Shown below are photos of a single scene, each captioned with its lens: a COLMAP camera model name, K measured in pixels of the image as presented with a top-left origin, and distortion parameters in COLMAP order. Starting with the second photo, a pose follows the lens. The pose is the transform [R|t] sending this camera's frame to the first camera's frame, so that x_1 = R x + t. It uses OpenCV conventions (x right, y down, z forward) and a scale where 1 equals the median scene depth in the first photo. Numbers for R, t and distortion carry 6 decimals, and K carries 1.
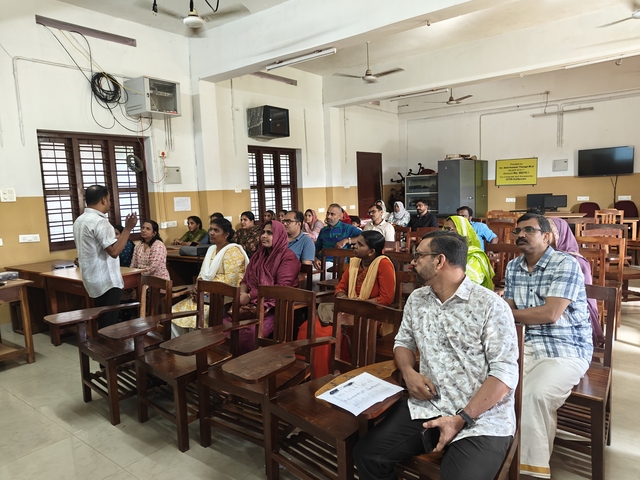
lens RADIAL K [[443.4, 0, 320.7], [0, 443.4, 240.6], [0, 0, 1]] dist [0.005440, -0.002990]
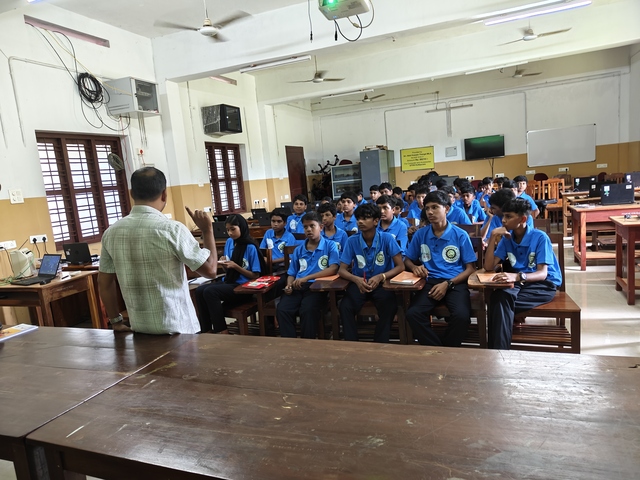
lens RADIAL K [[443.4, 0, 318.2], [0, 443.4, 240.1], [0, 0, 1]] dist [0.005440, -0.002990]
pose [[0.956798, -0.088206, 0.277050, -0.222141], [0.085867, 0.996094, 0.020587, 0.020356], [-0.277784, 0.004091, 0.960635, -0.090280]]
